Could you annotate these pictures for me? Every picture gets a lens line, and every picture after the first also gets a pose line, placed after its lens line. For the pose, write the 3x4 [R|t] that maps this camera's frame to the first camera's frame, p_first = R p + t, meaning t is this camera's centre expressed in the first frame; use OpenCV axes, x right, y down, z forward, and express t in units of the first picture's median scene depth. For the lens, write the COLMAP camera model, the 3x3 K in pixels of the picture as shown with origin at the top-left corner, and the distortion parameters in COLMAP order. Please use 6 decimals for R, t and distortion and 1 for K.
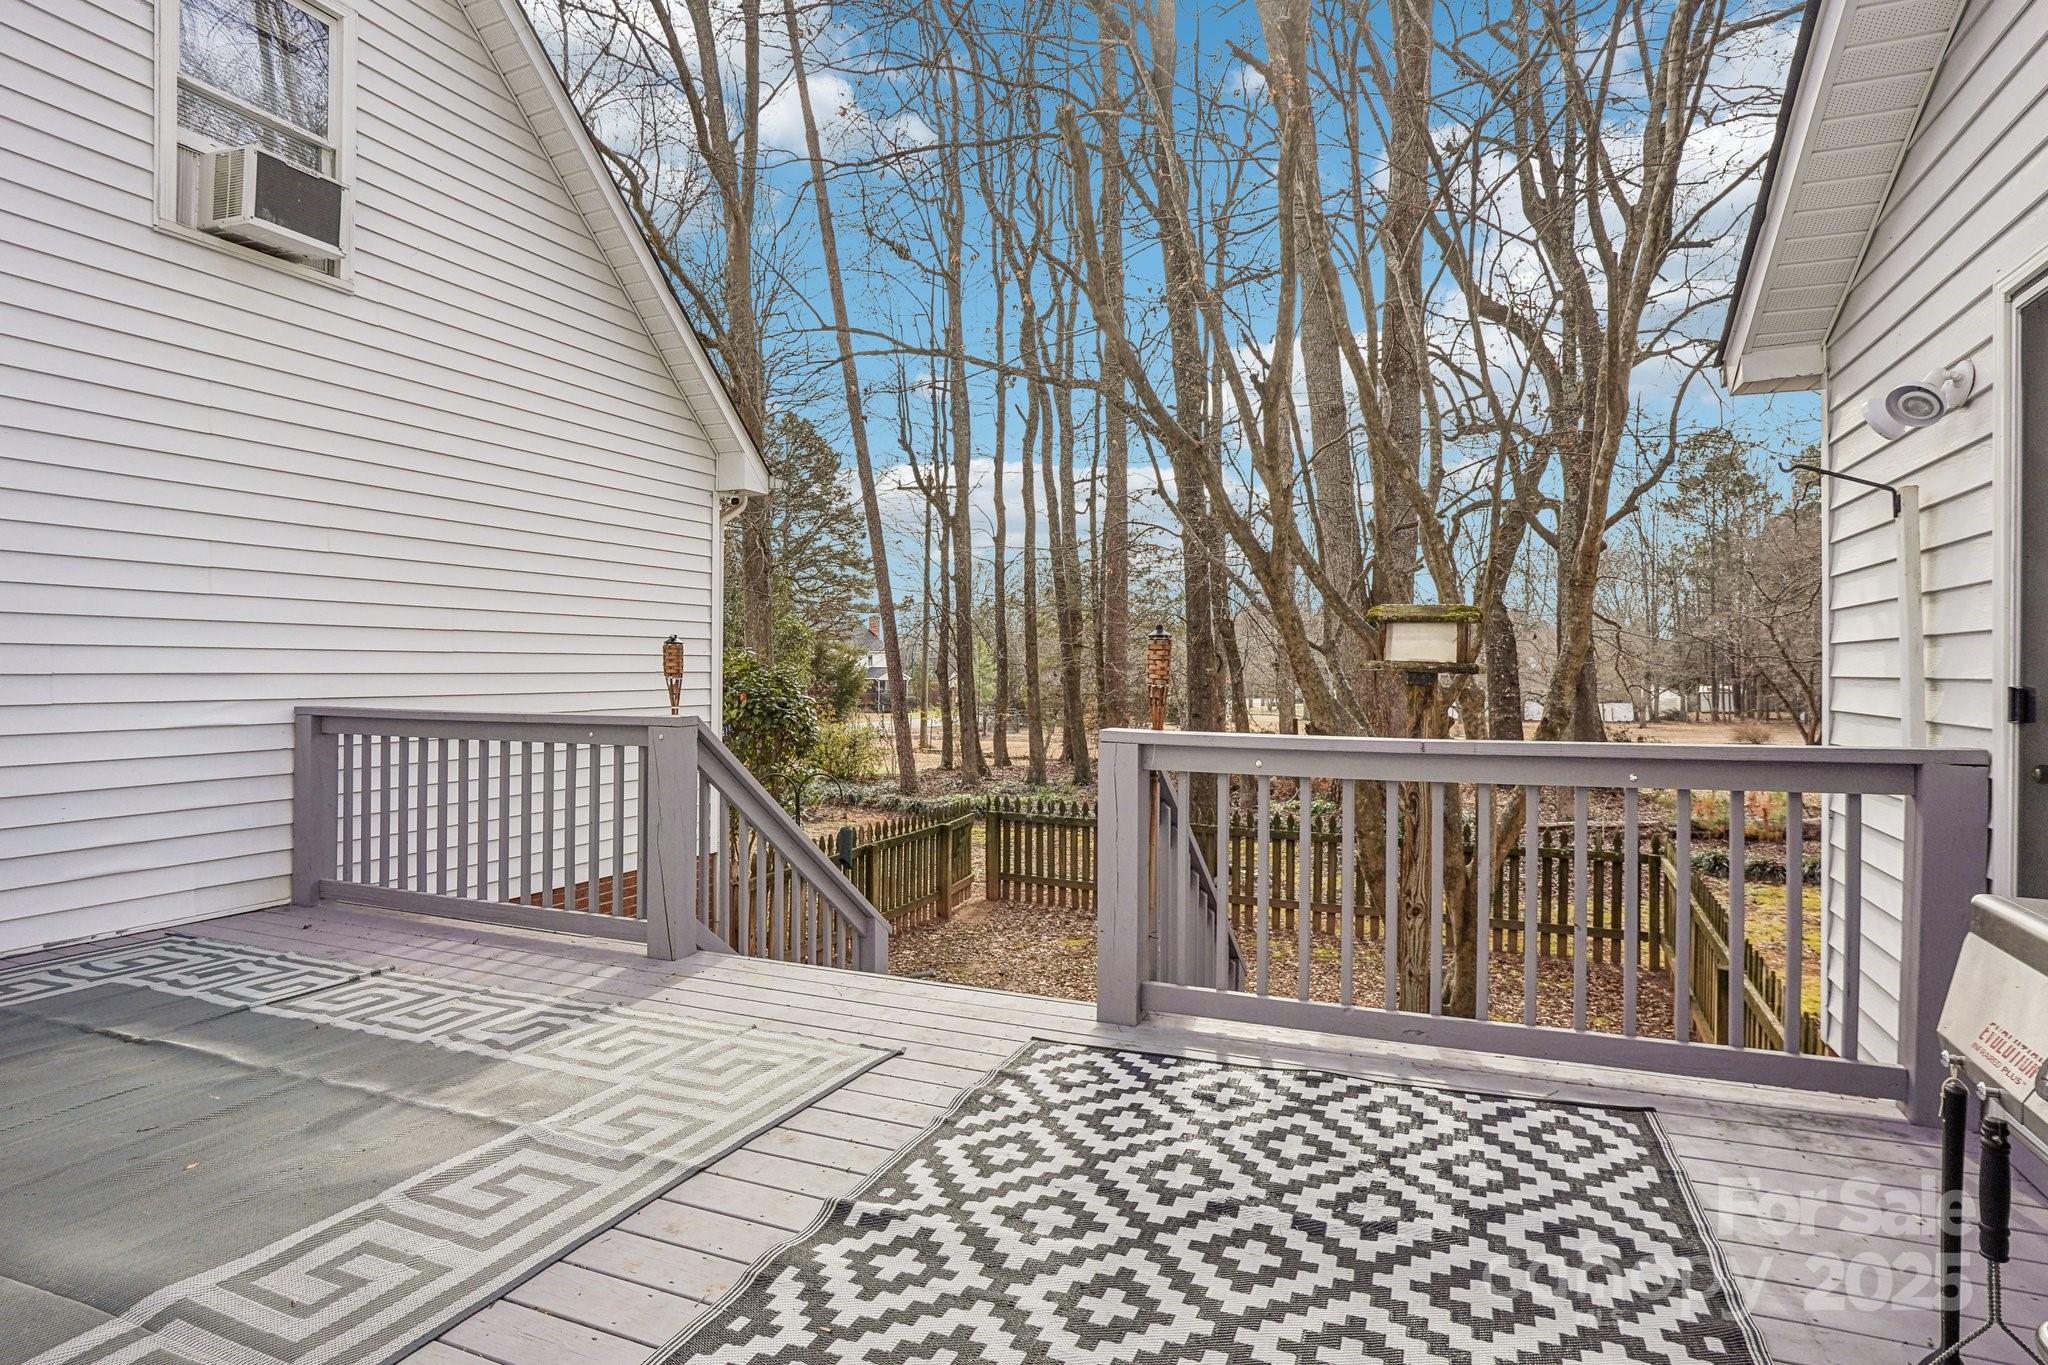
lens RADIAL K [[1090.2, 0, 1030.9], [0, 1090.2, 670.0], [0, 0, 1]] dist [-0.005937, 0.001841]
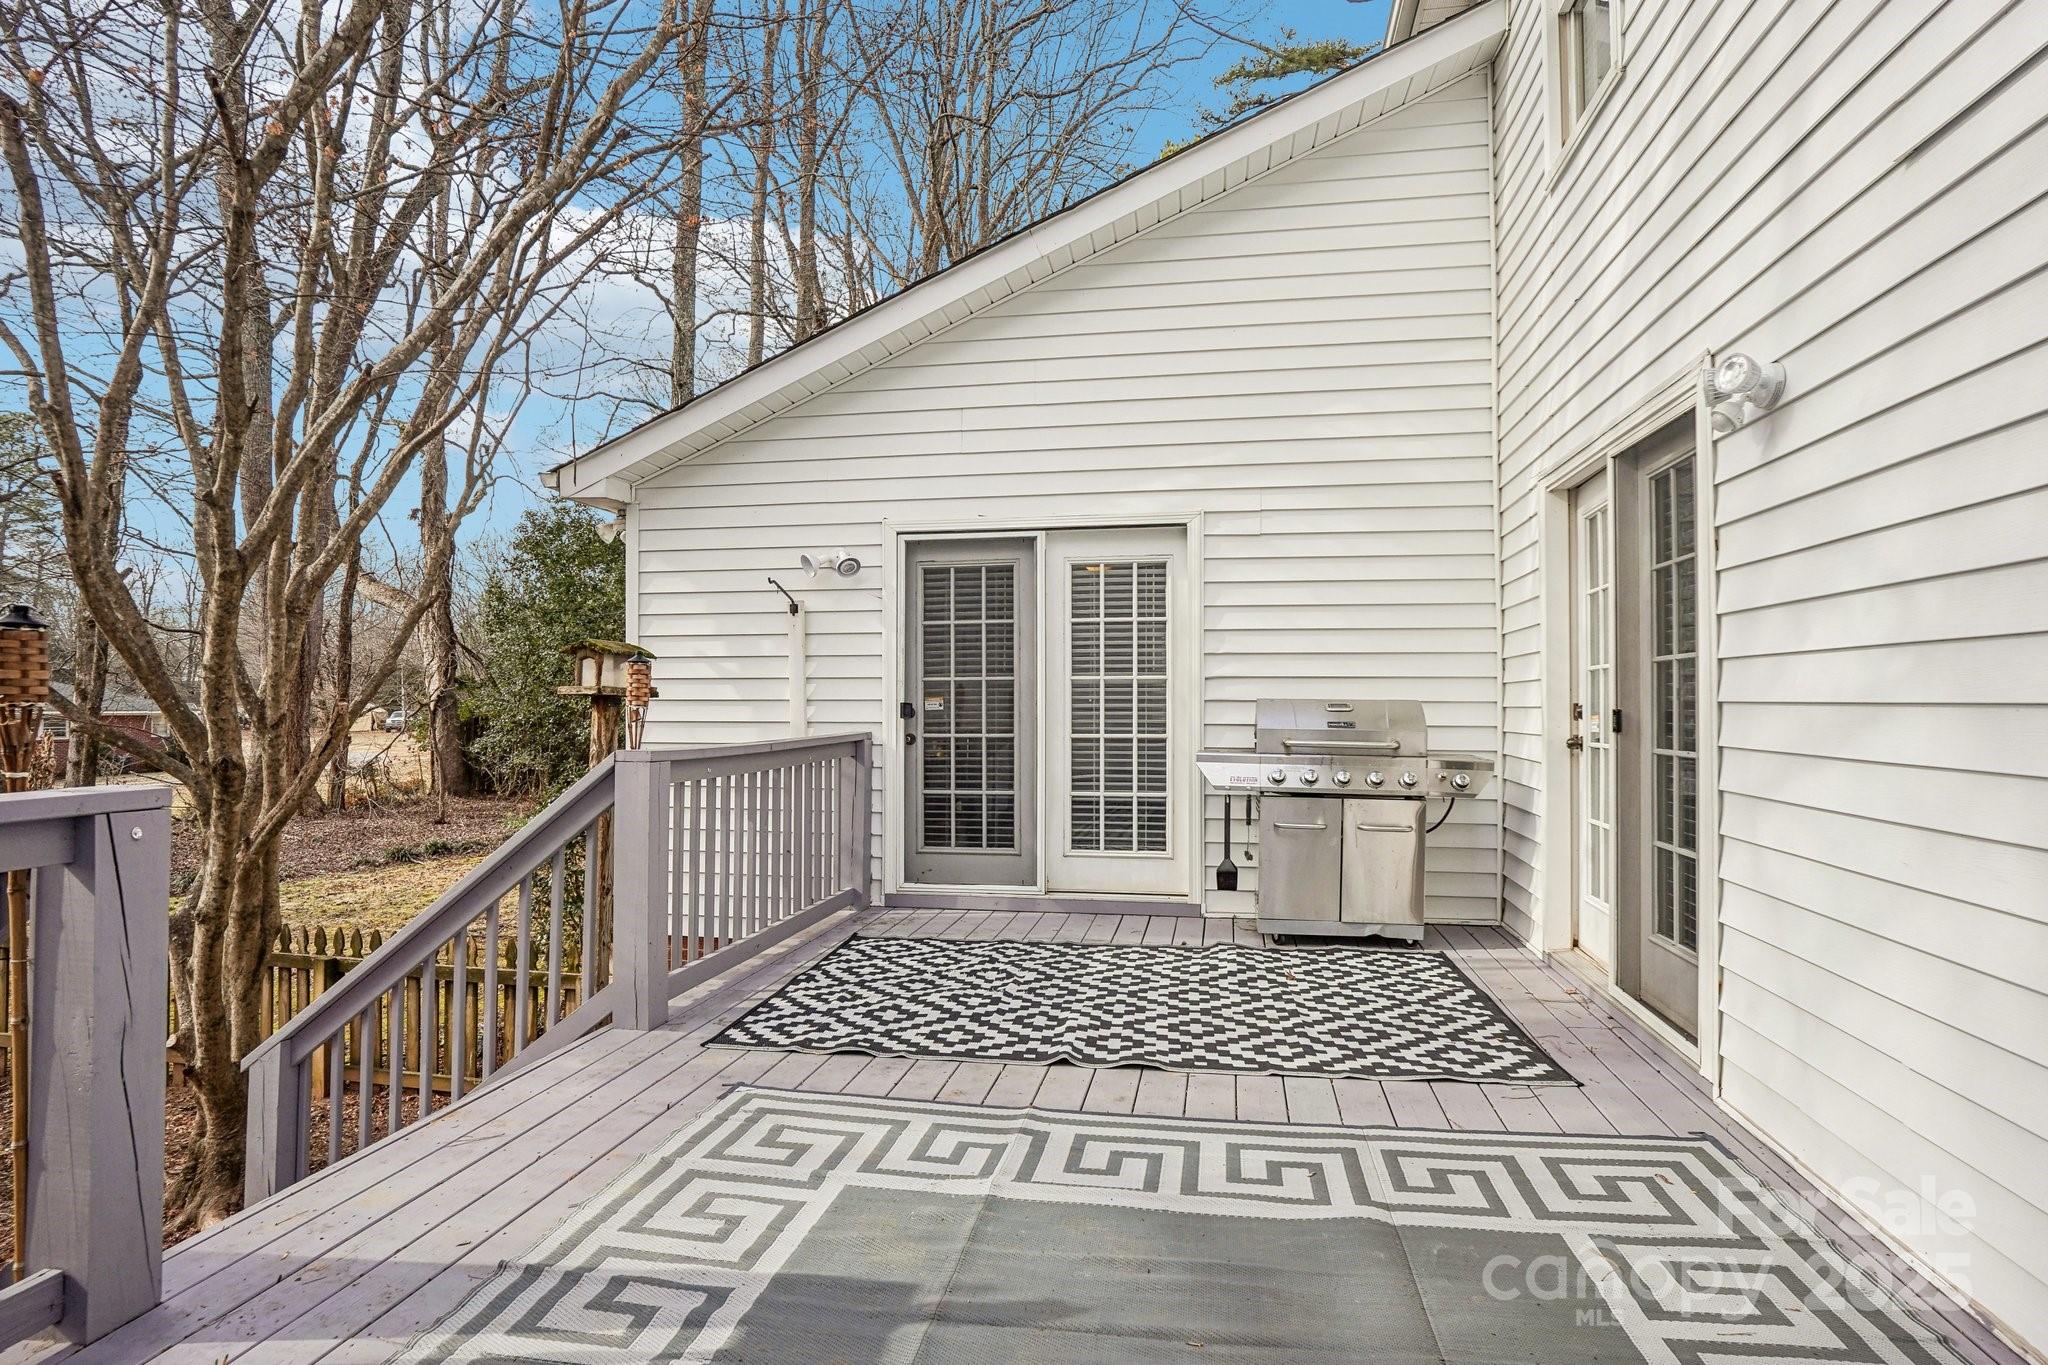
lens RADIAL K [[1090.2, 0, 1033.4], [0, 1090.2, 687.5], [0, 0, 1]] dist [-0.005937, 0.001841]
pose [[-0.229264, 0.021728, 0.973122, -1.124595], [0.003714, 0.999763, -0.021448, 0.029145], [-0.973357, -0.001303, -0.229290, 0.986533]]
